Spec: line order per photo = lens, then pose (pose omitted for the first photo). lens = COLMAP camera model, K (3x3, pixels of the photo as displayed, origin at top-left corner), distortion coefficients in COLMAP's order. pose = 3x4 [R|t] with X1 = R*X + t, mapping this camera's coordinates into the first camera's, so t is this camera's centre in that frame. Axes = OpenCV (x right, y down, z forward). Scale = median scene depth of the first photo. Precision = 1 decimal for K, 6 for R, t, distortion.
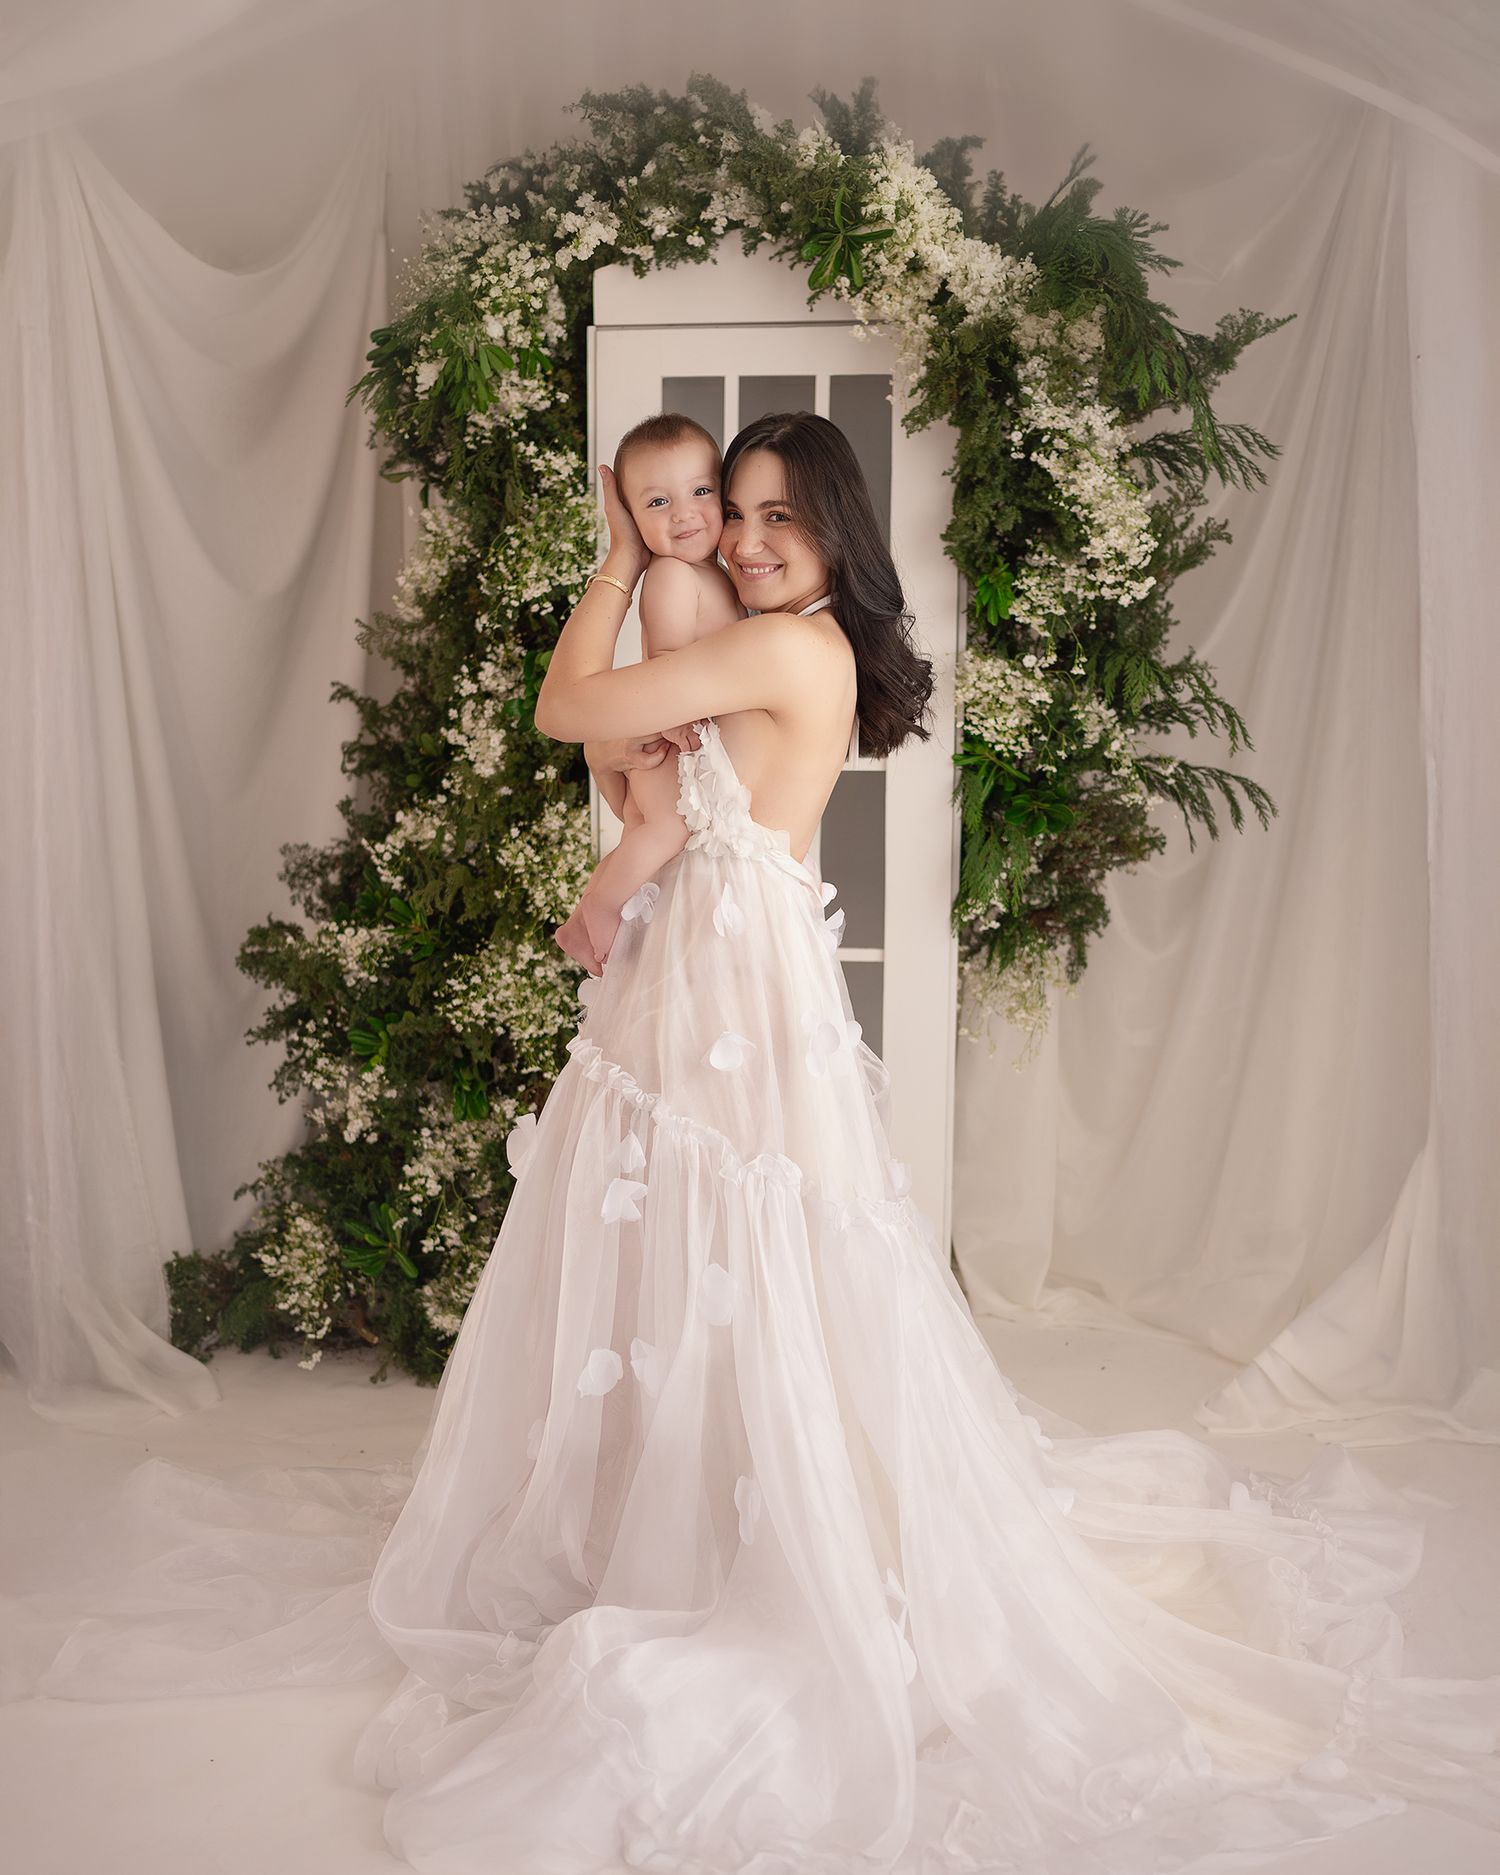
lens RADIAL K [[2040.7, 0, 753.3], [0, 2040.7, 1040.5], [0, 0, 1]] dist [-0.032328, 0.022899]
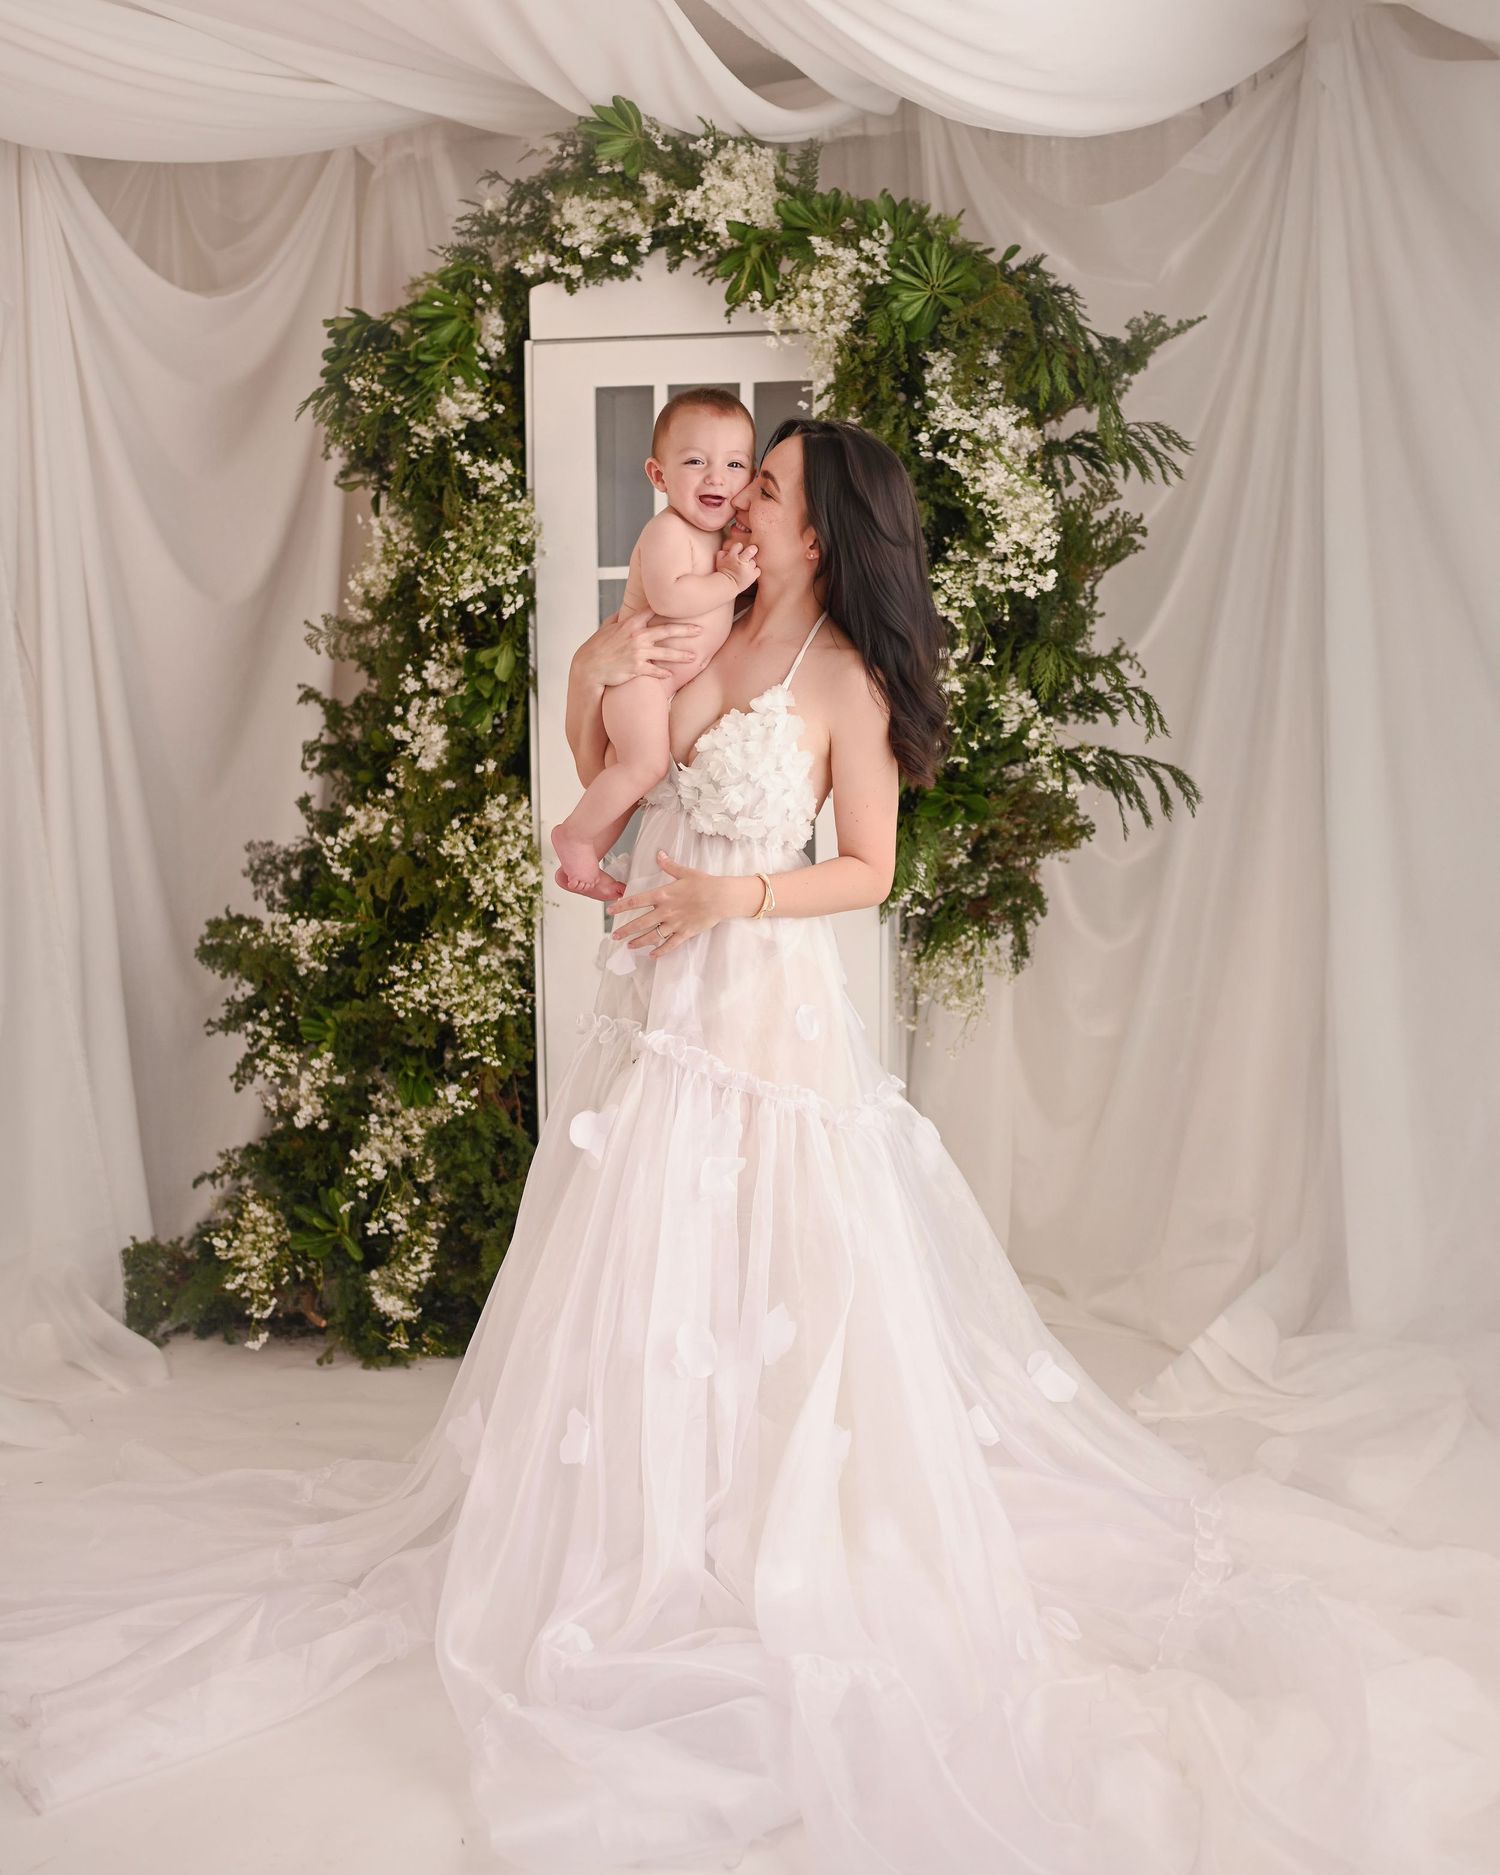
lens RADIAL K [[2262.3, 0, 747.9], [0, 2262.3, 963.2], [0, 0, 1]] dist [-0.038539, 0.057777]
pose [[0.998188, -0.003147, -0.060094, 0.098199], [-0.000544, 0.998119, -0.061304, 0.038069], [0.060174, 0.061225, 0.996308, -0.125620]]
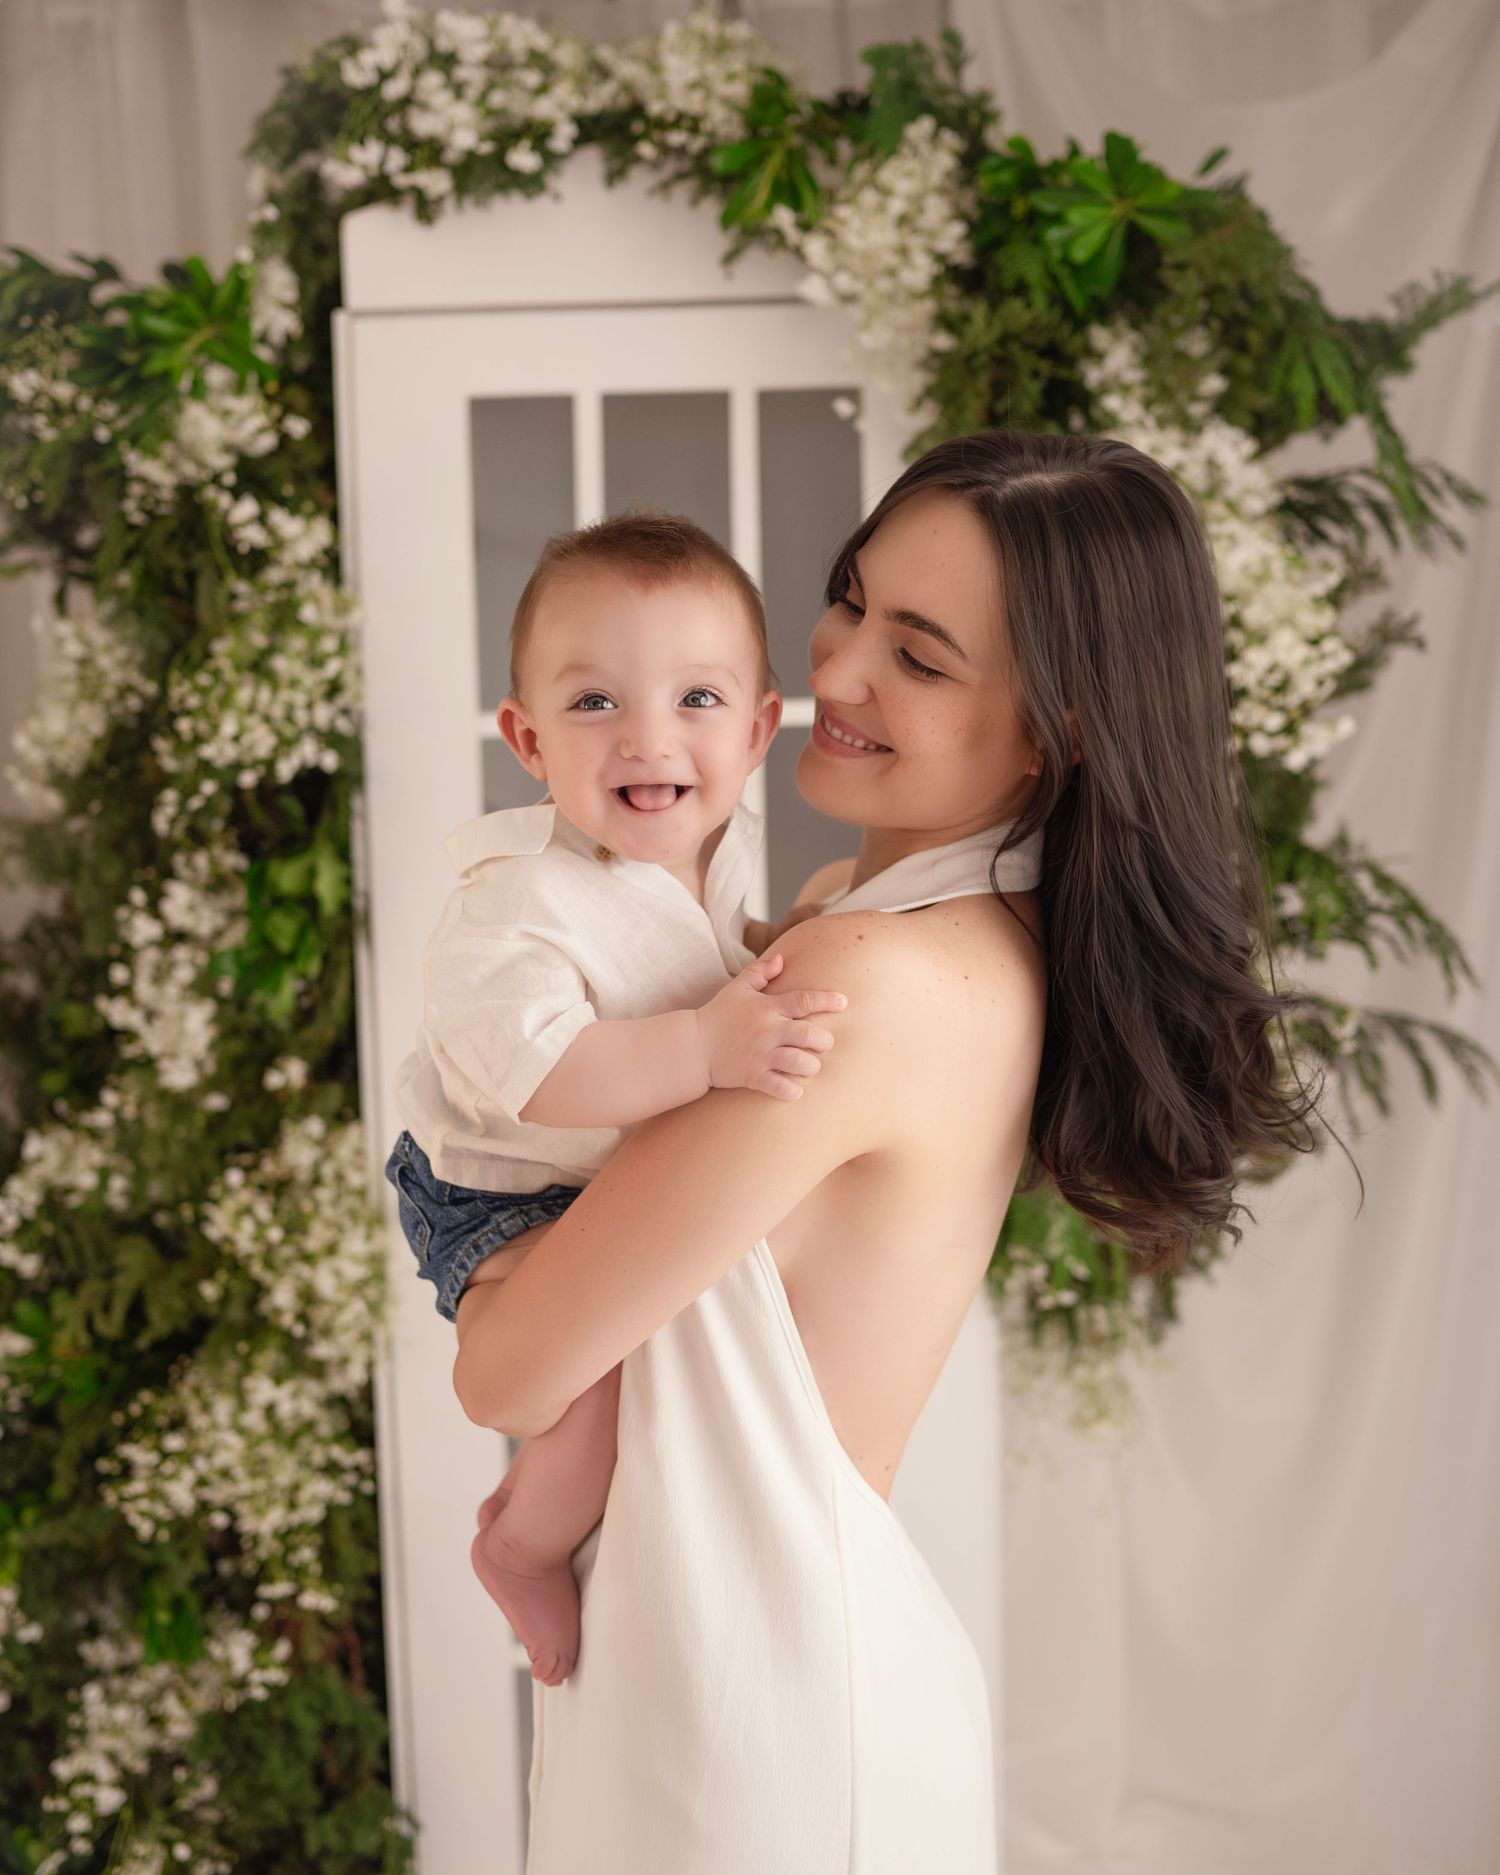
lens RADIAL K [[2262.3, 0, 747.9], [0, 2262.3, 963.2], [0, 0, 1]] dist [-0.038539, 0.057777]
pose [[0.993292, -0.039114, 0.108816, -0.040116], [0.048062, 0.995566, -0.080861, -0.102900], [-0.105171, 0.085549, 0.990768, 0.348616]]
